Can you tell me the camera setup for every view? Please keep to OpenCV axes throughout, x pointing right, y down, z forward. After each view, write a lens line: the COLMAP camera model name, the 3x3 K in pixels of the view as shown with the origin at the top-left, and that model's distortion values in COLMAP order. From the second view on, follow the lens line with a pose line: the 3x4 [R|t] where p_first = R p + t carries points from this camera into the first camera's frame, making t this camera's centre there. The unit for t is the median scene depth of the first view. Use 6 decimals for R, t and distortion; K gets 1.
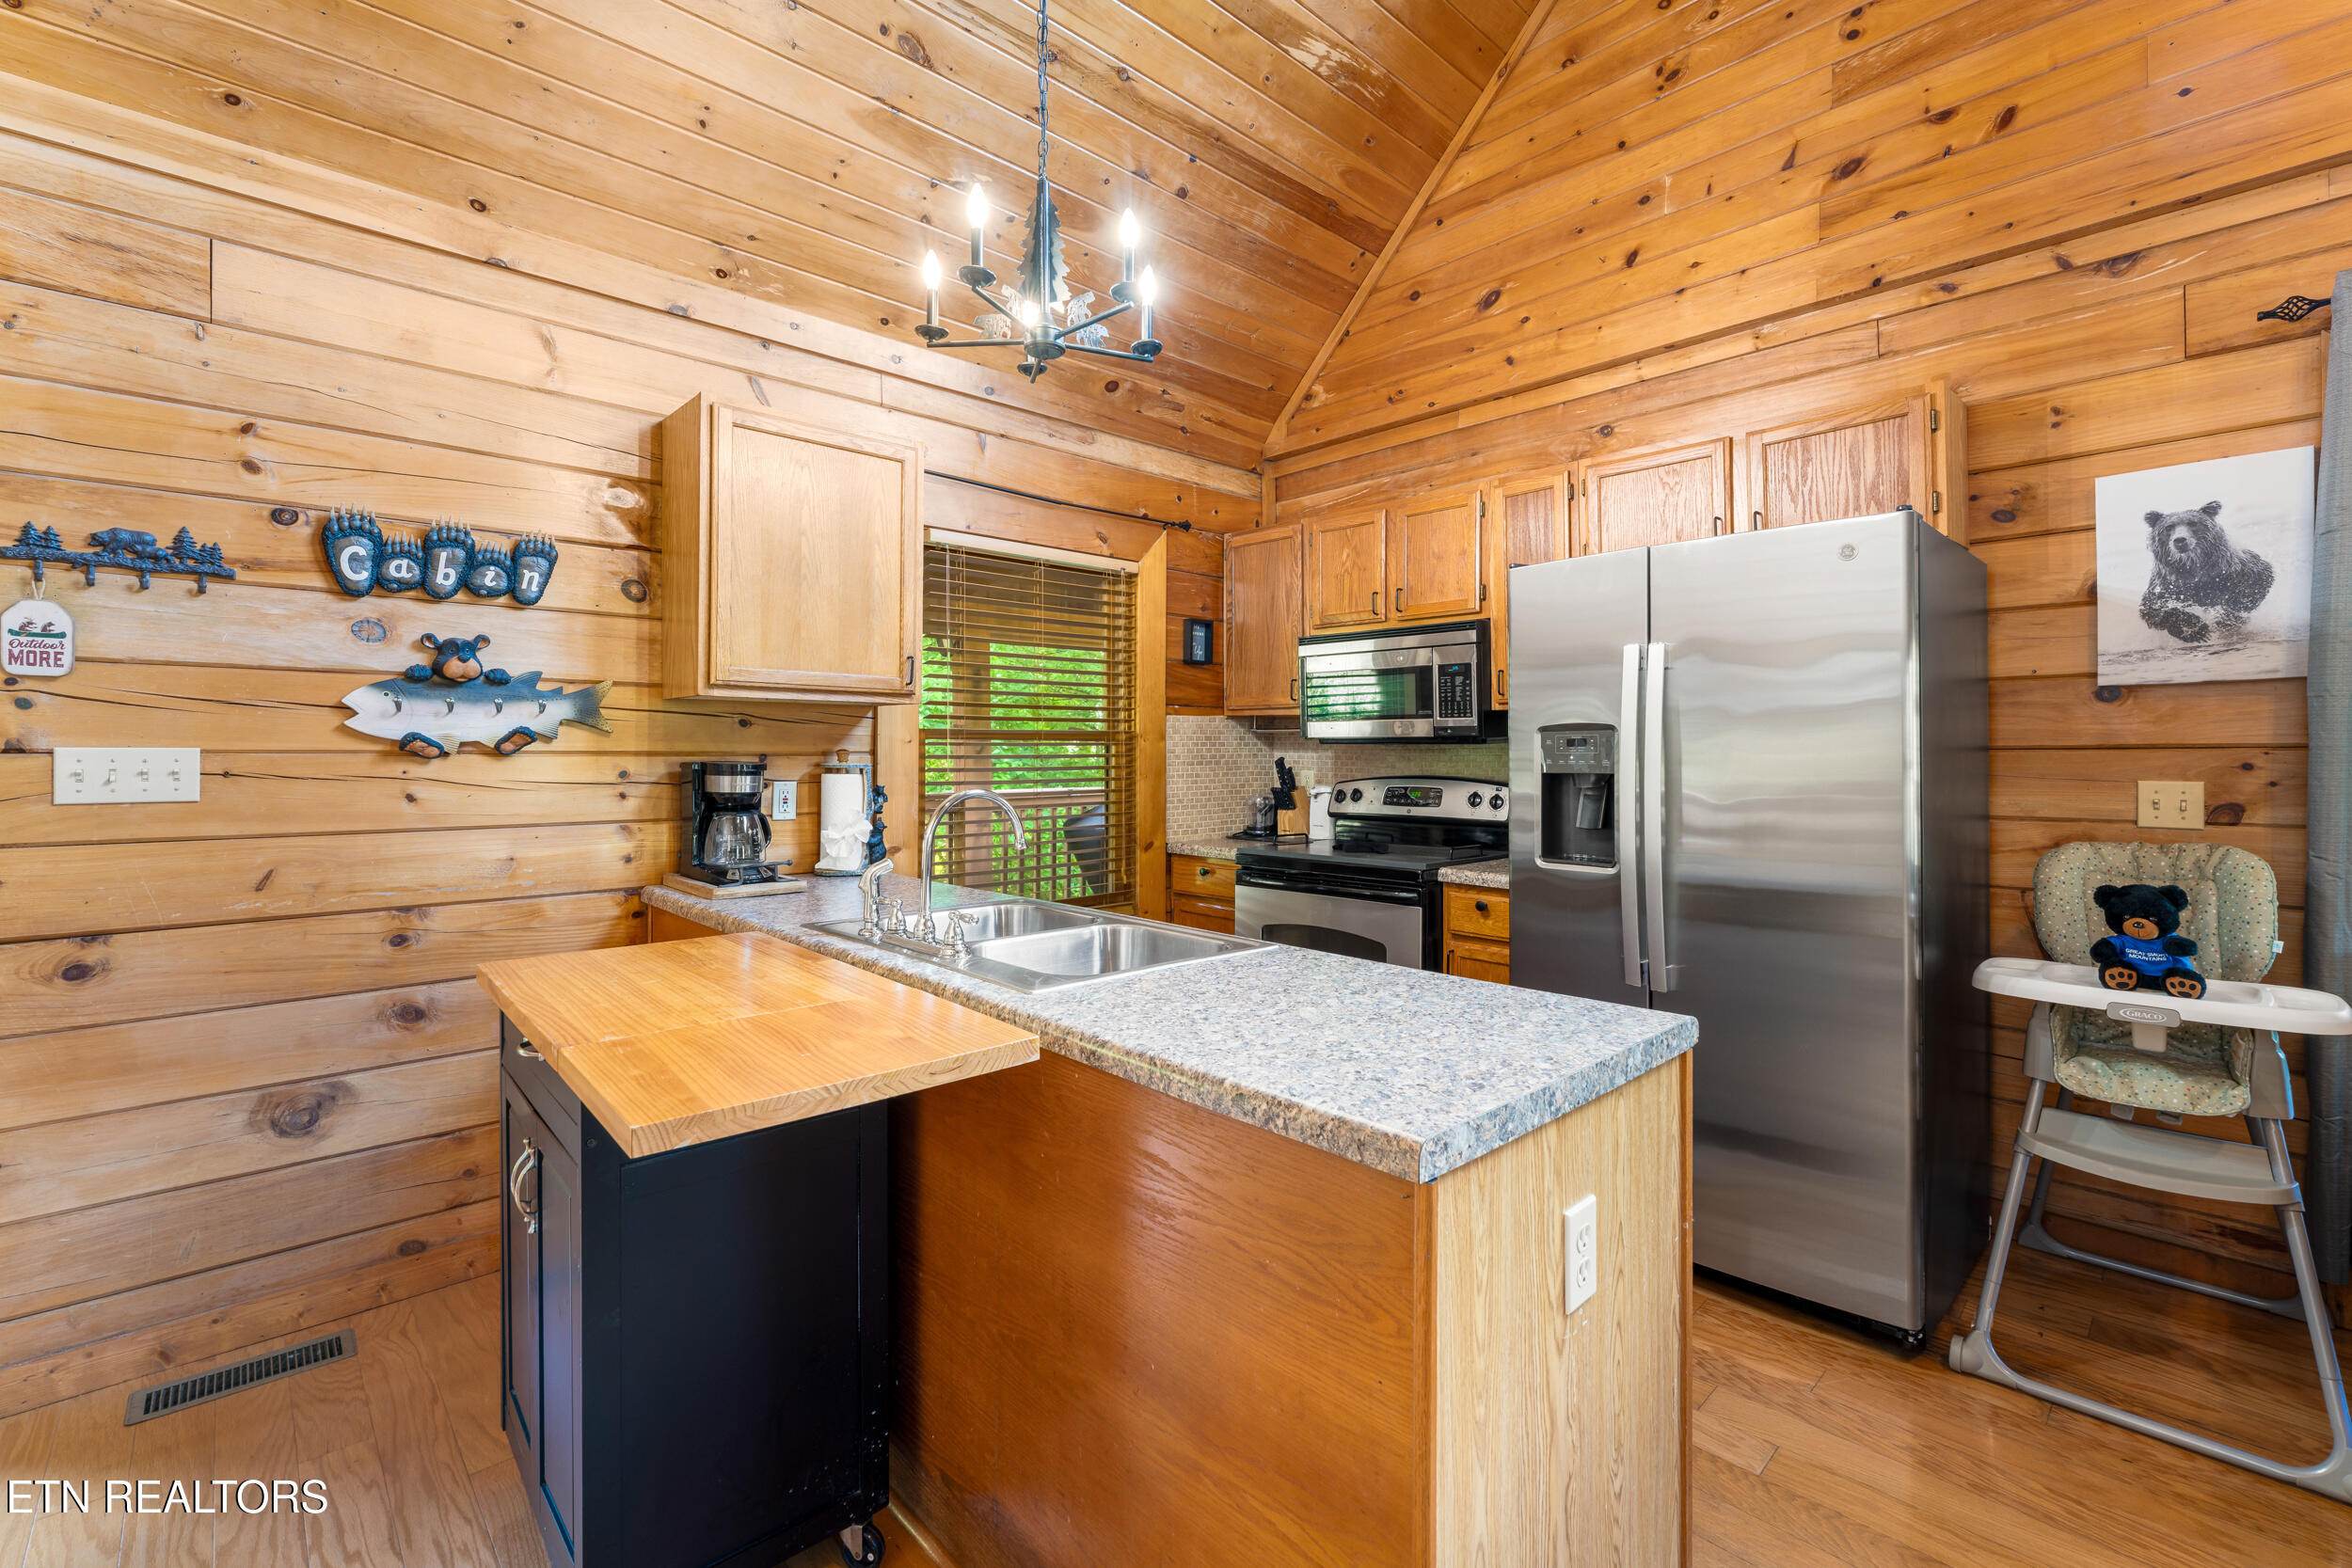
lens RADIAL K [[1015.3, 0, 1176.0], [0, 1015.3, 784.0], [0, 0, 1]] dist [-0.001076, -0.000457]
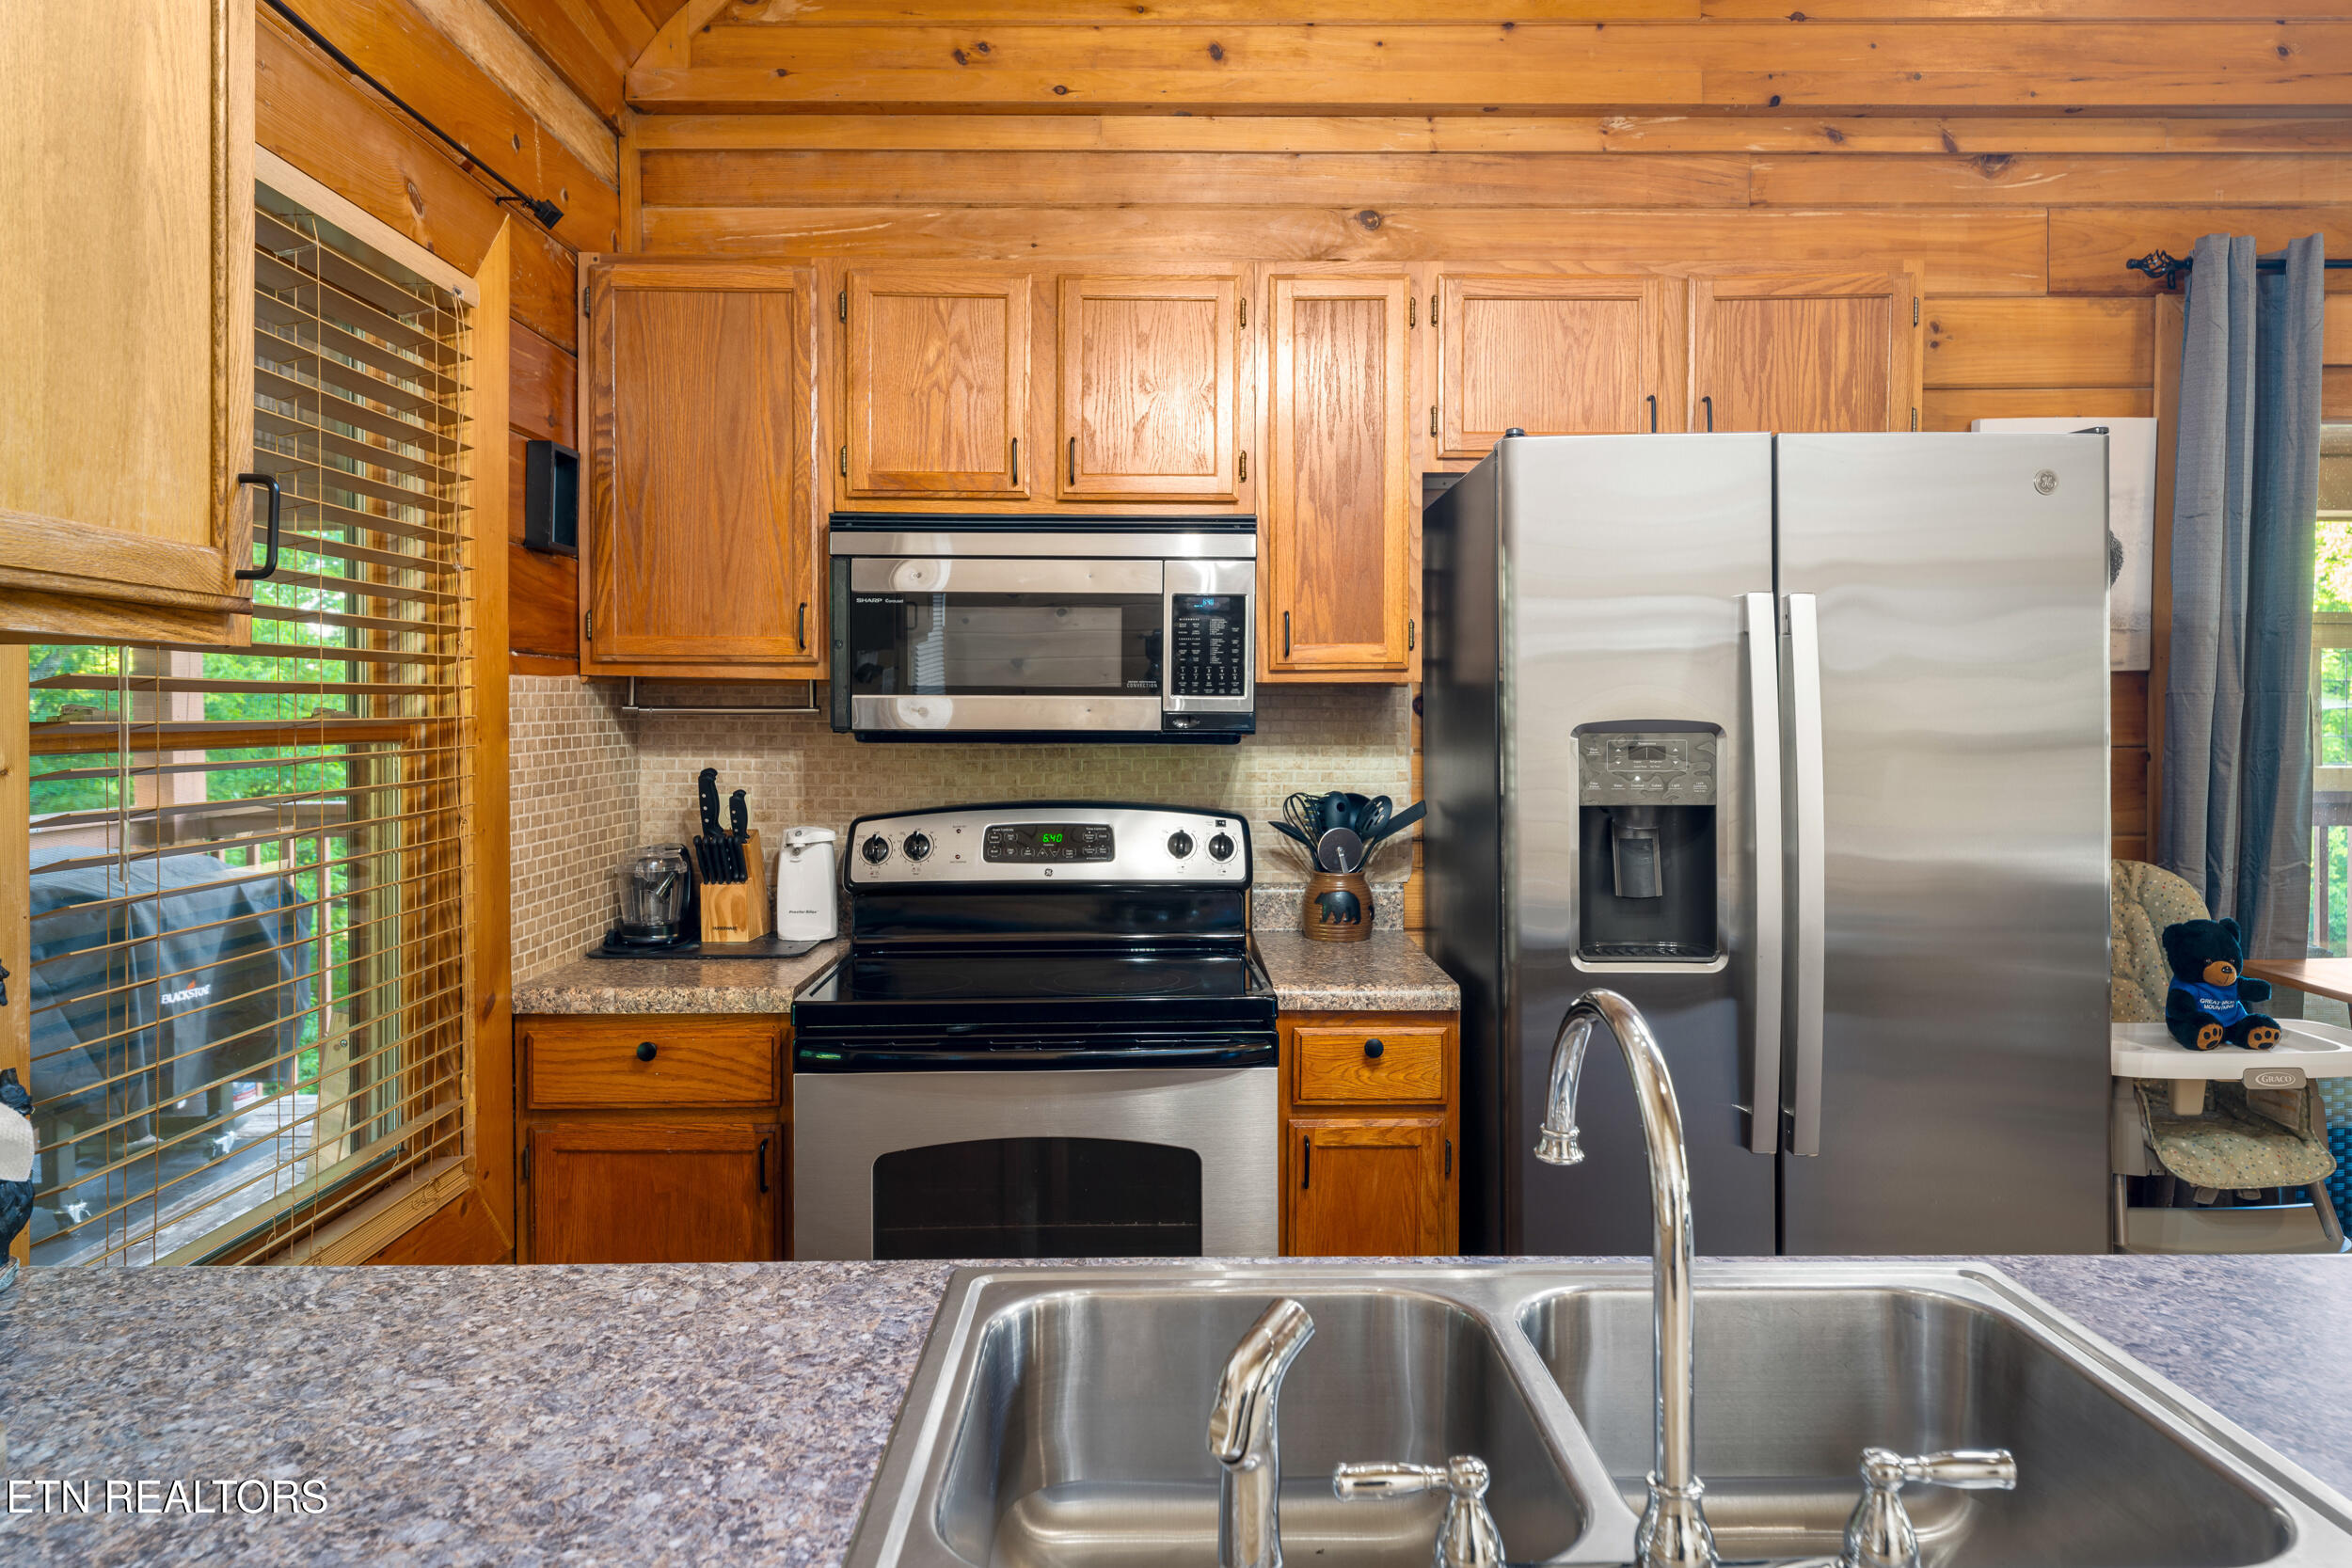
lens RADIAL K [[1593.2, 0, 1175.2], [0, 1593.2, 765.8], [0, 0, 1]] dist [0.000057, 0.001043]
pose [[0.672707, -0.026550, 0.739432, -0.357303], [0.024661, 0.999605, 0.013456, -0.040436], [-0.739497, 0.009183, 0.673097, 0.452583]]
